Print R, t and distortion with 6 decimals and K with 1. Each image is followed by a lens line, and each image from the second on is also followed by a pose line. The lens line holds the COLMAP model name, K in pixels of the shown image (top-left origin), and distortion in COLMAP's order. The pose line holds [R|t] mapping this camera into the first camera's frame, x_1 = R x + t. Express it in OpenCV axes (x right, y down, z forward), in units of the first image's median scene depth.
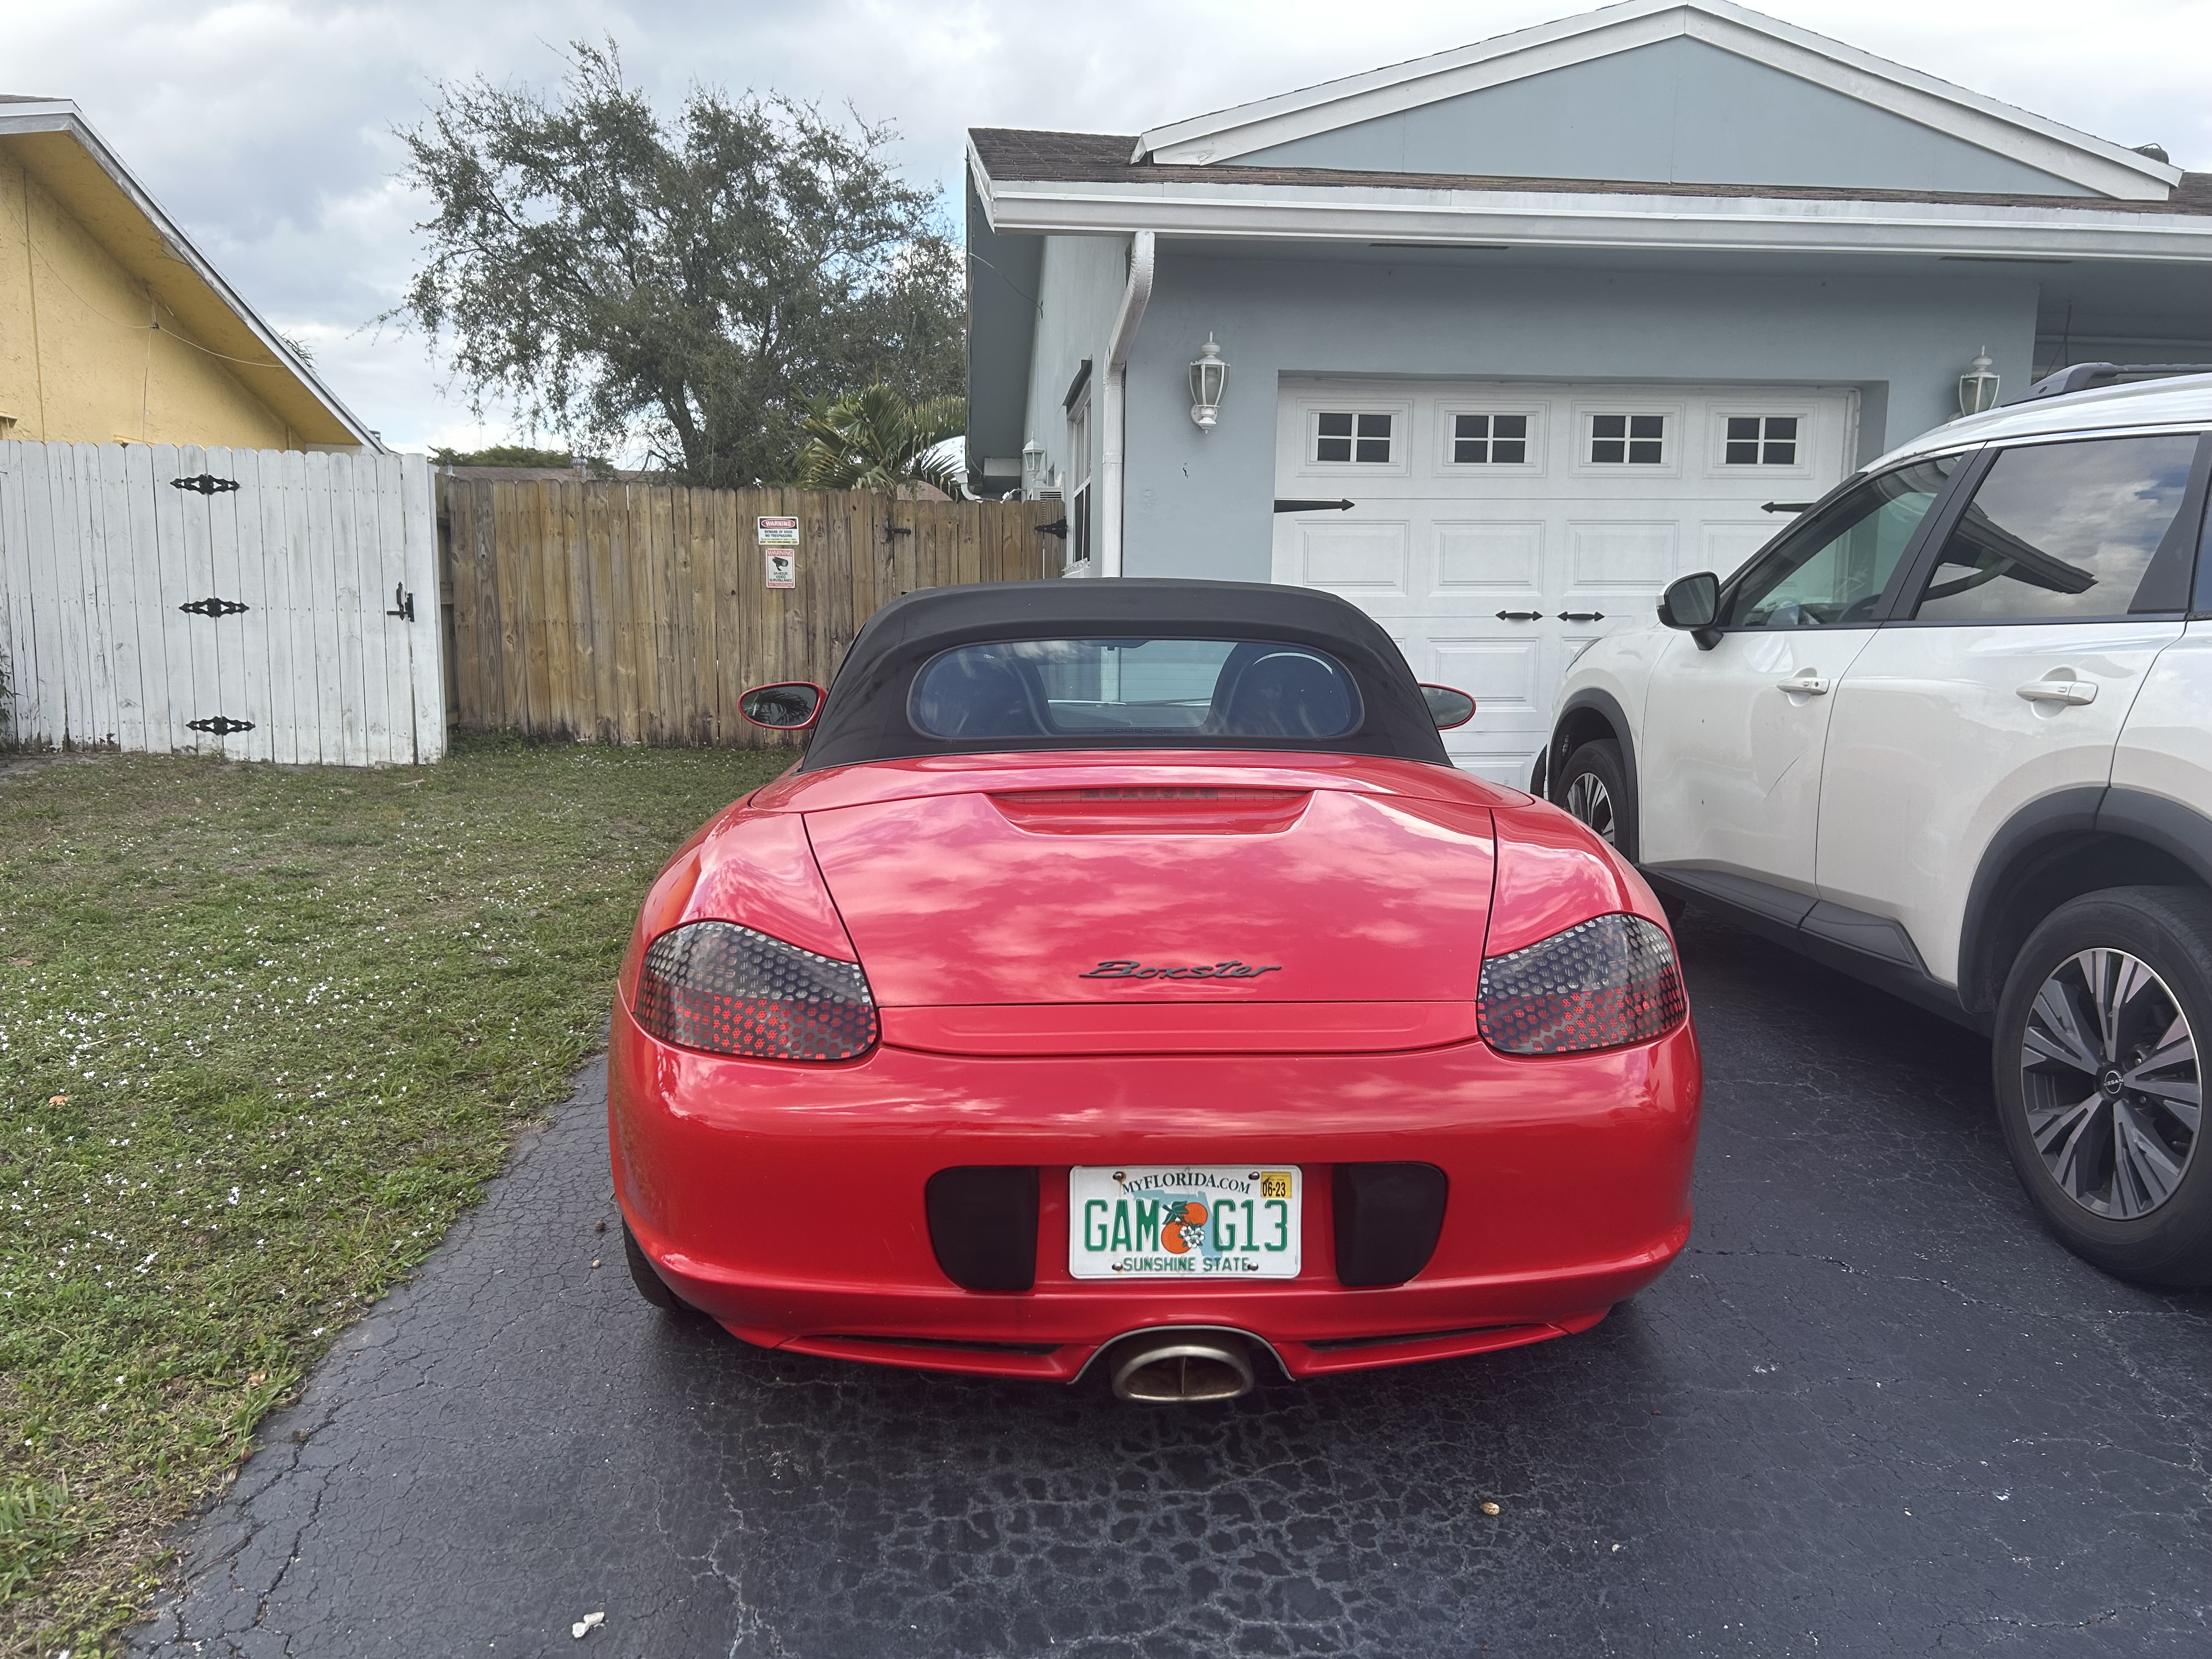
lens RADIAL K [[1633.6, 0, 1106.0], [0, 1633.6, 829.5], [0, 0, 1]] dist [0.056831, -0.067066]
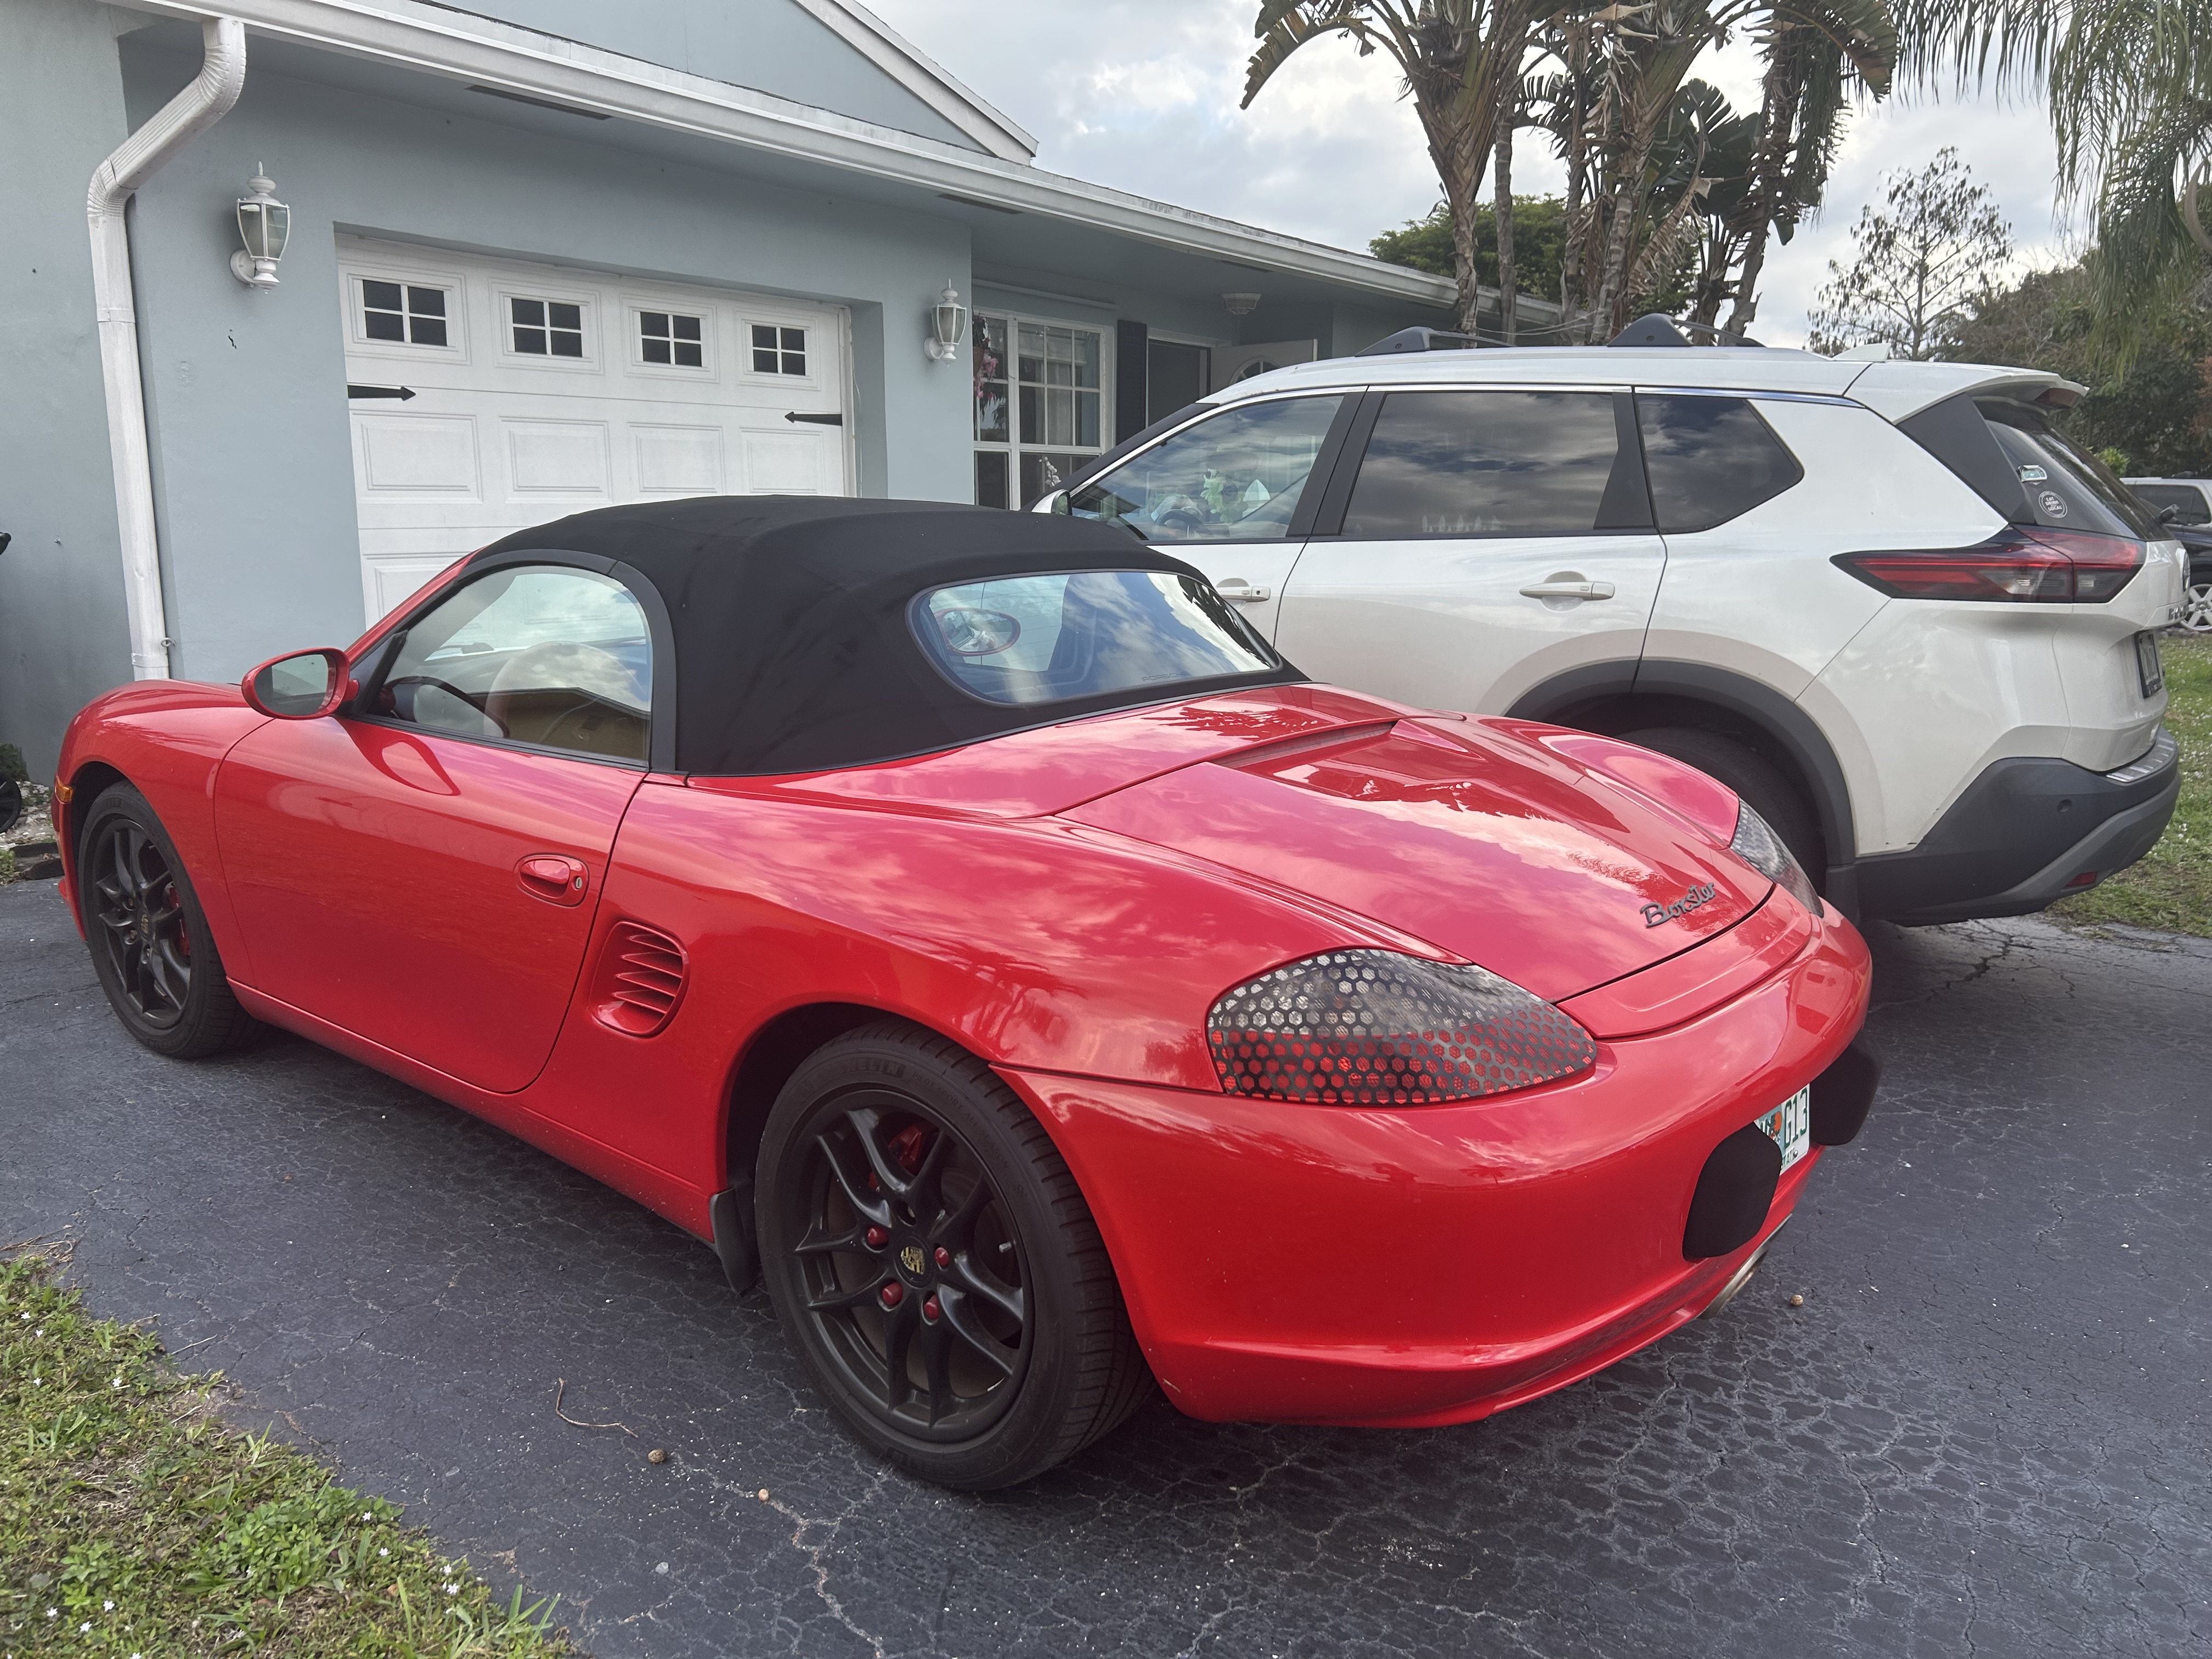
lens RADIAL K [[1633.6, 0, 1106.0], [0, 1633.6, 829.5], [0, 0, 1]] dist [0.056831, -0.067066]
pose [[0.670322, -0.149547, 0.726845, -0.268876], [0.103834, 0.988749, 0.107674, -0.030871], [-0.734770, 0.003295, 0.678309, 0.162409]]
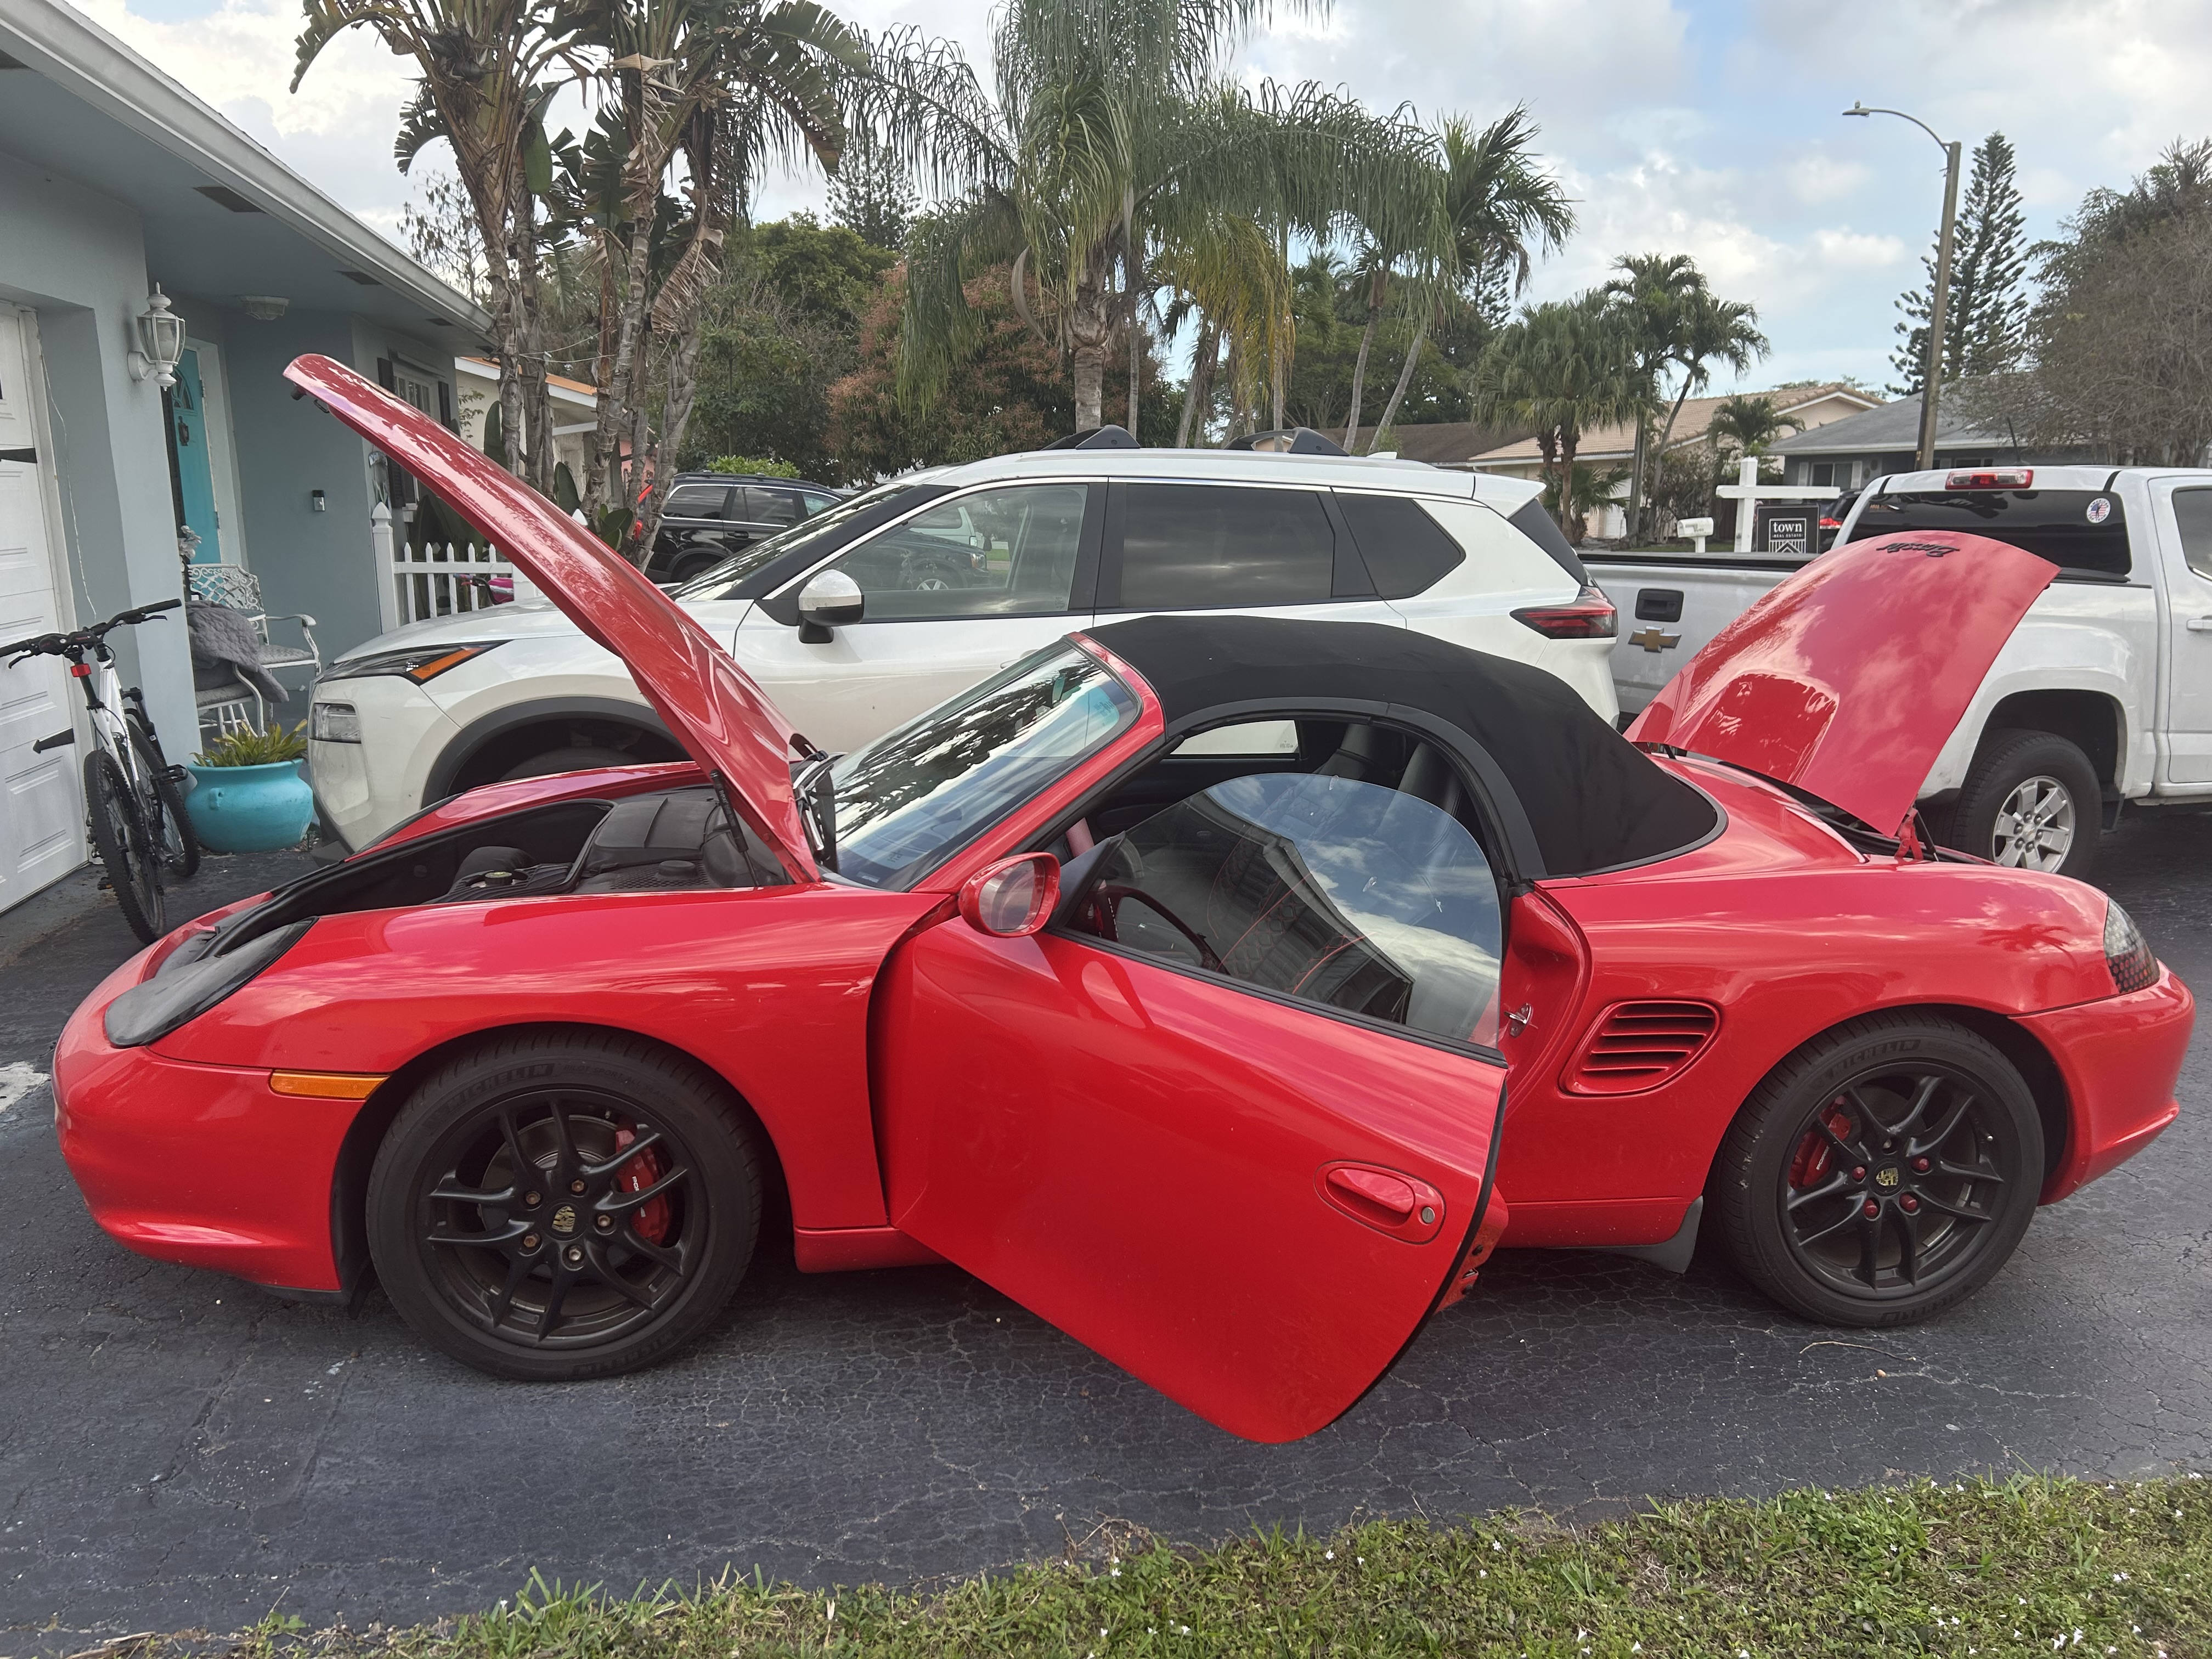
lens RADIAL K [[1633.6, 0, 1106.0], [0, 1633.6, 829.5], [0, 0, 1]] dist [0.056831, -0.067066]
pose [[-0.103101, -0.207579, 0.972770, -0.447489], [0.136990, 0.965699, 0.220589, -0.123716], [-0.985192, 0.156003, -0.071128, 0.565090]]
